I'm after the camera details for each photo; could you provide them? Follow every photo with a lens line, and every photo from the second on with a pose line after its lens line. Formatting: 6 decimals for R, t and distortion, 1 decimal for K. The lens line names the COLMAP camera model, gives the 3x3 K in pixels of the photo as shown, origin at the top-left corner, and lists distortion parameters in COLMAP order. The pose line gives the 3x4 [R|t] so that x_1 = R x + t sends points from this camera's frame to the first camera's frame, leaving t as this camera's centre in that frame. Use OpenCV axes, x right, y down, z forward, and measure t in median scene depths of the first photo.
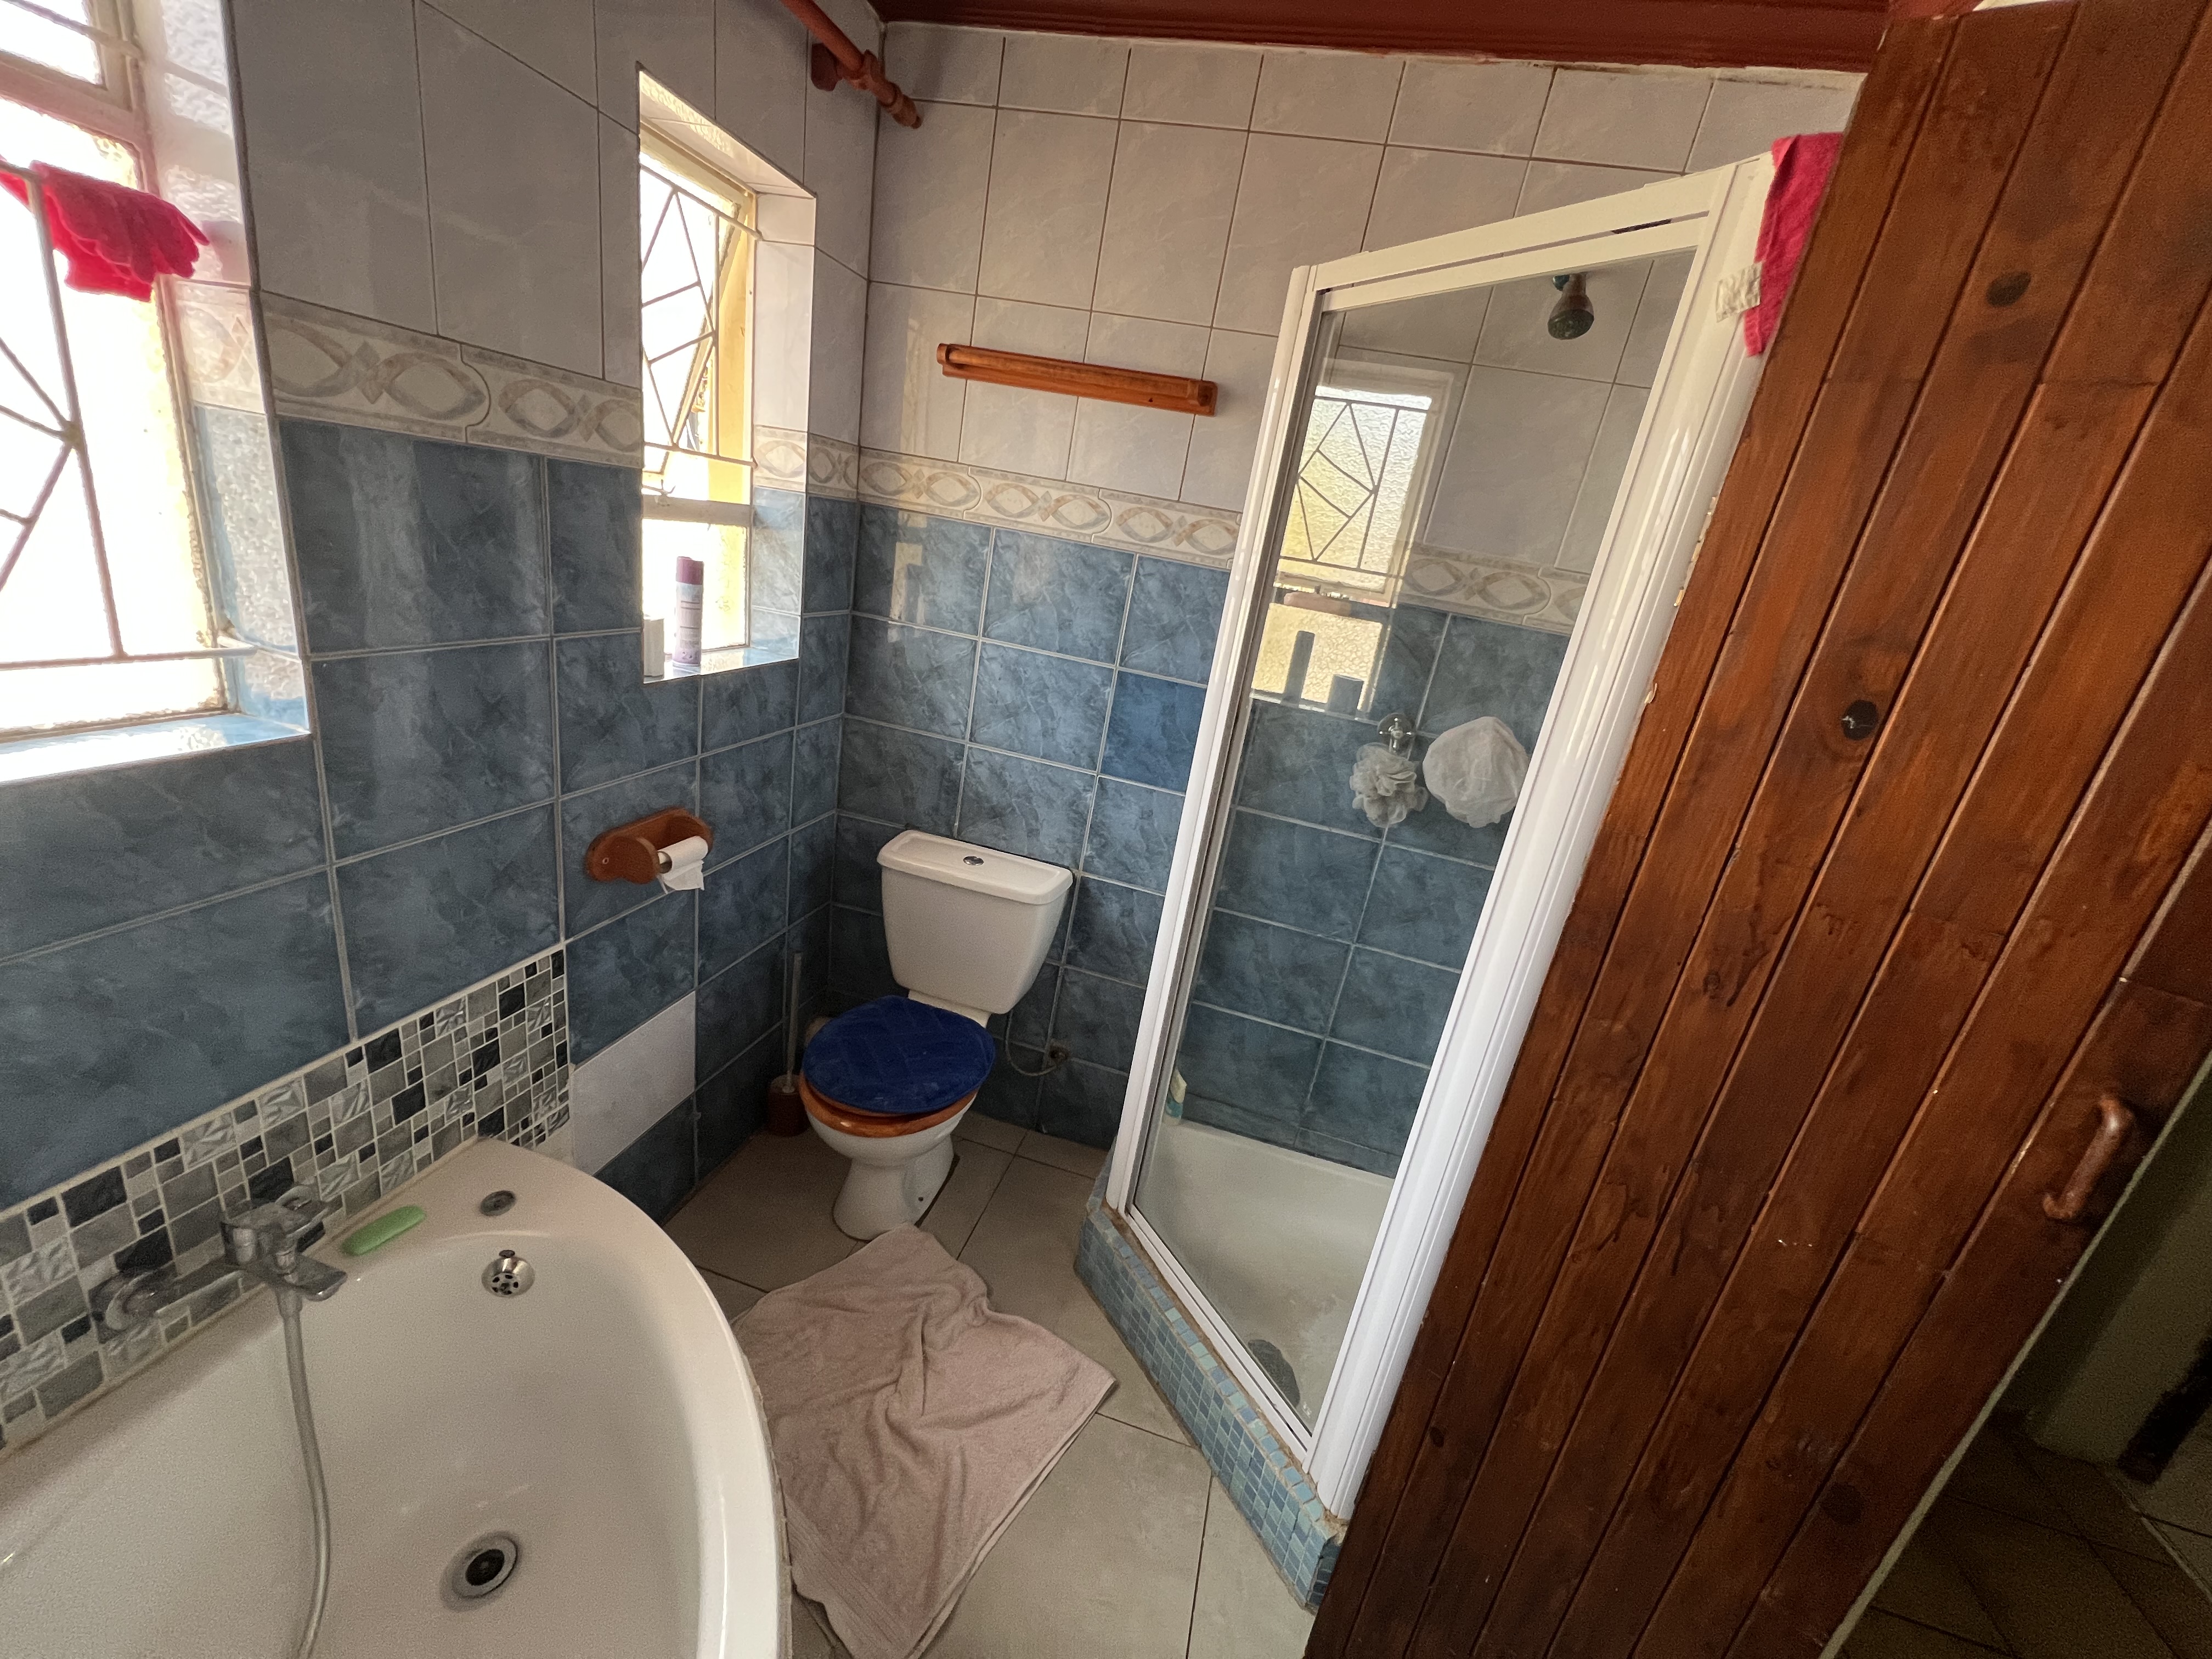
lens RADIAL K [[882.6, 0, 1110.4], [0, 882.6, 820.8], [0, 0, 1]] dist [-0.000354, -0.000166]
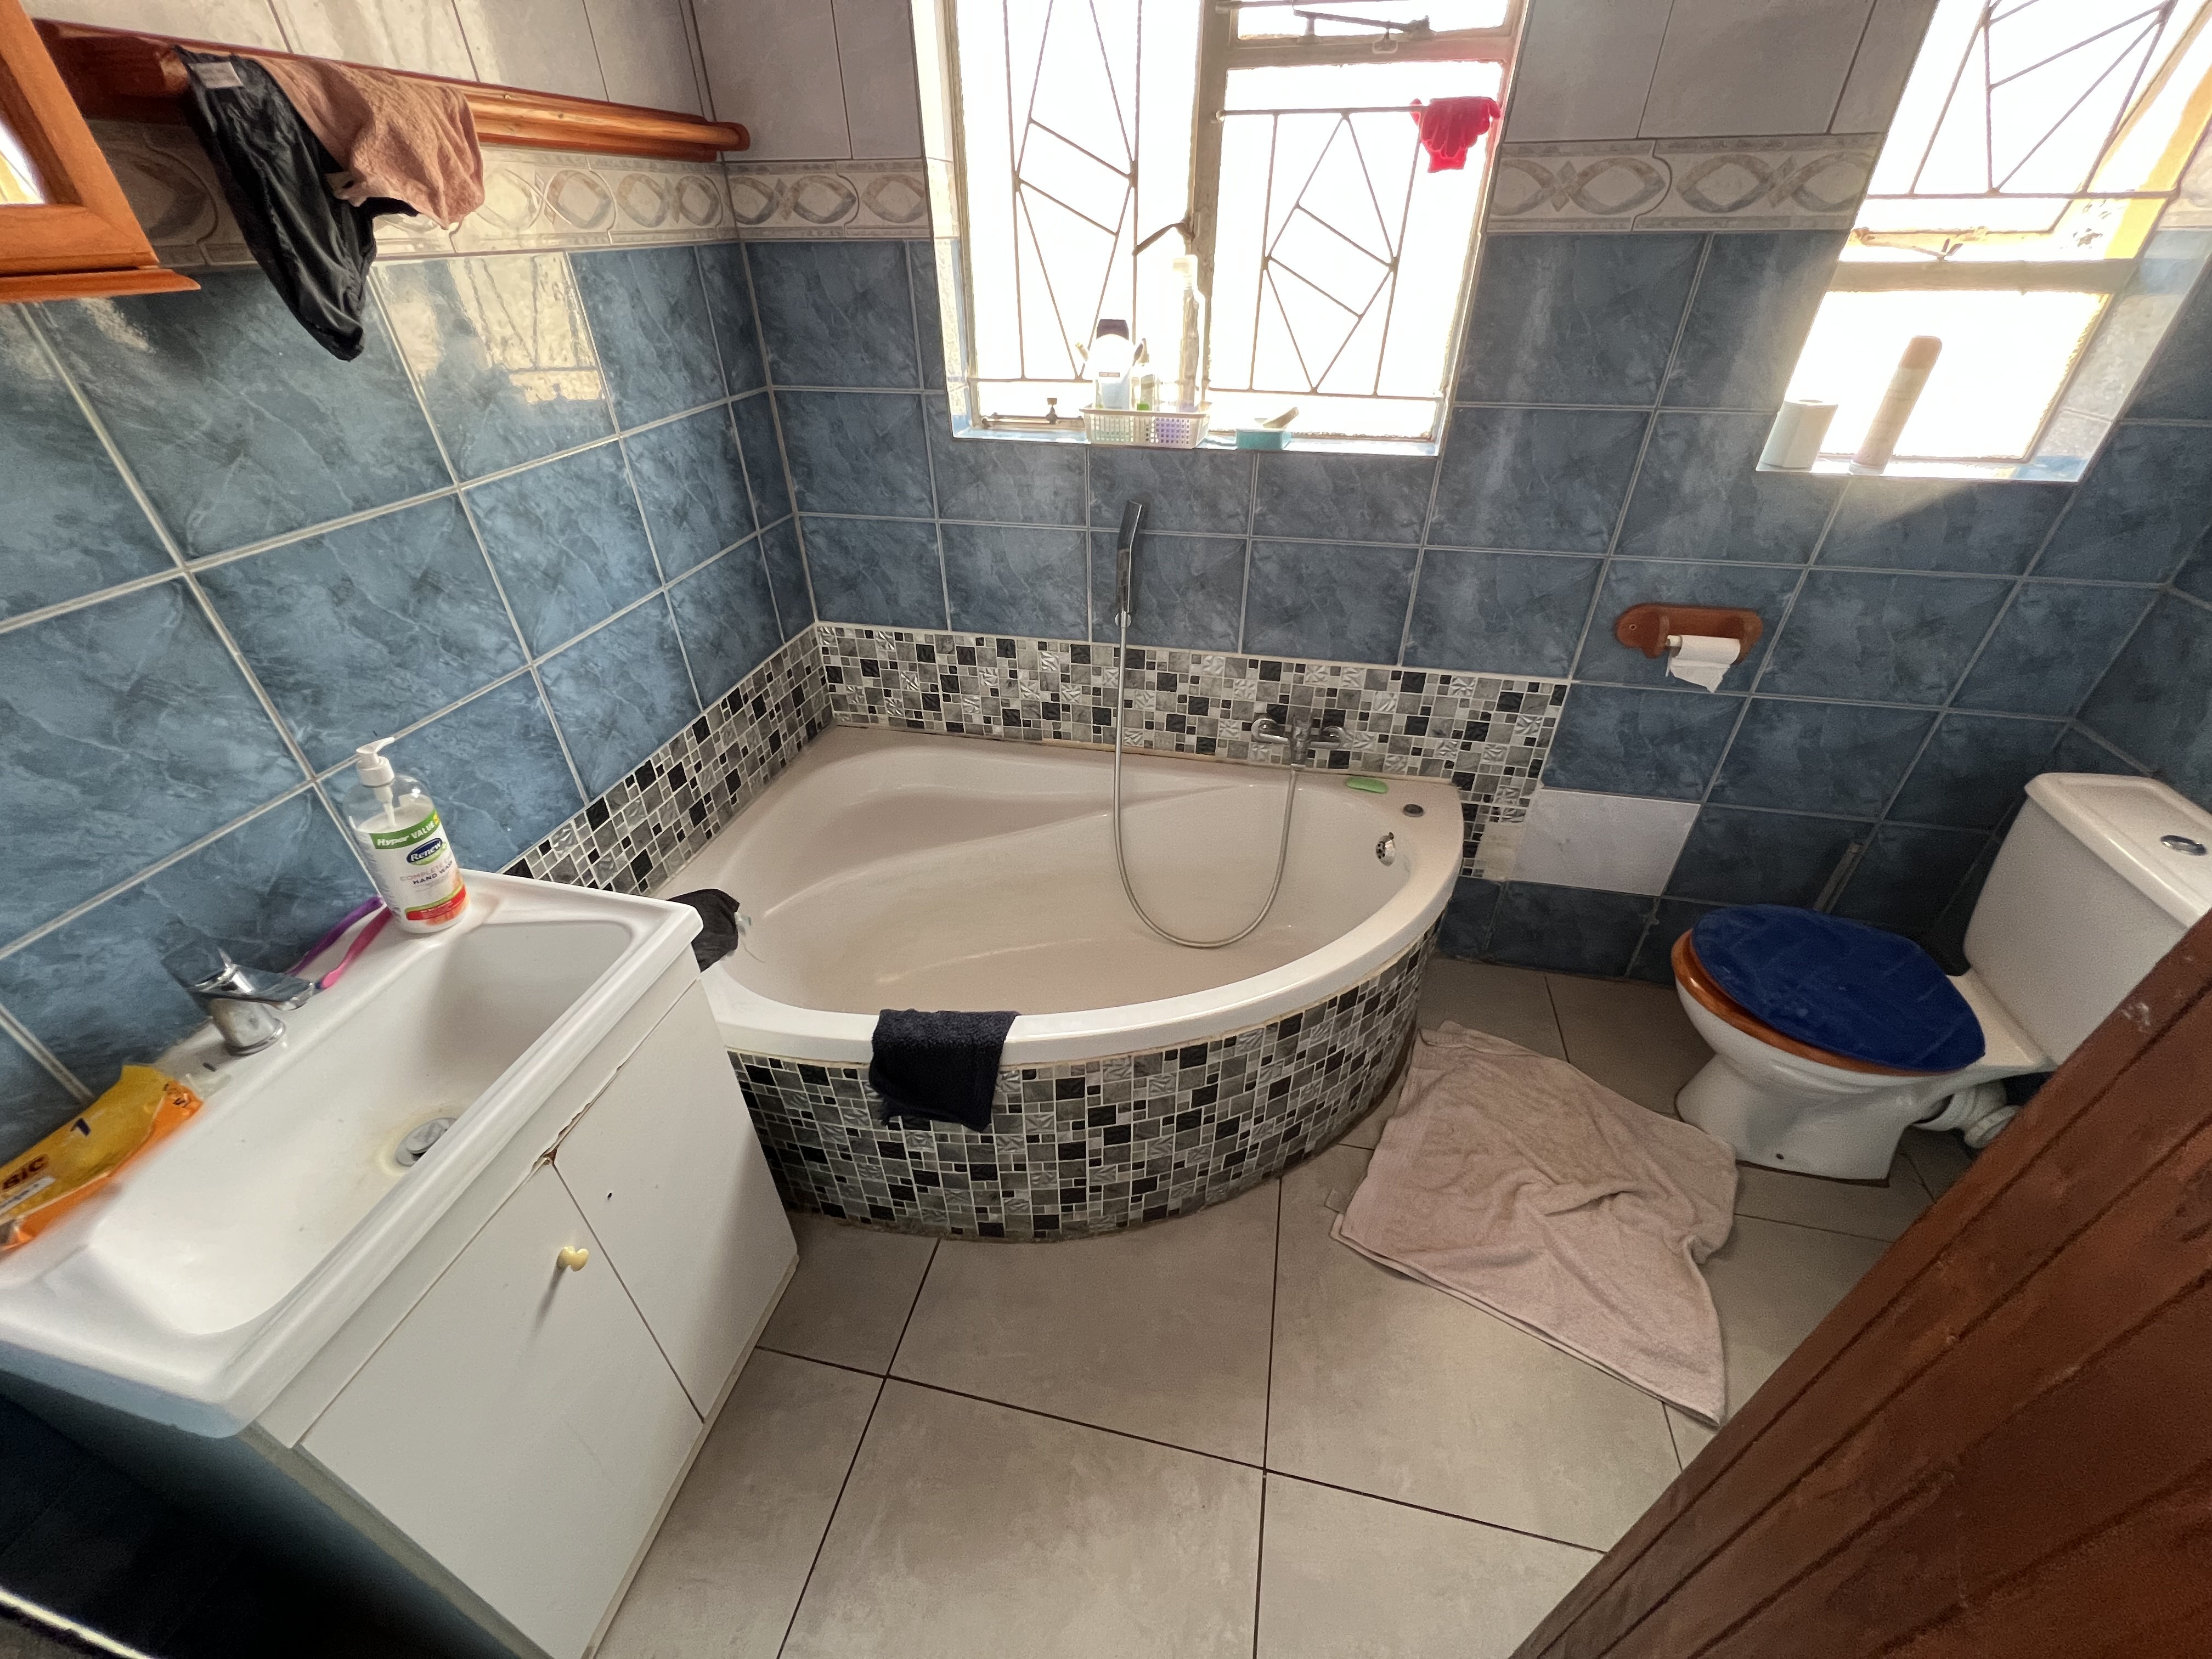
lens RADIAL K [[882.6, 0, 1099.2], [0, 882.6, 827.0], [0, 0, 1]] dist [-0.000354, -0.000166]
pose [[0.022832, 0.423112, -0.905790, 0.590157], [-0.297057, 0.867977, 0.397961, 0.022024], [0.954587, 0.259985, 0.145506, 0.261339]]
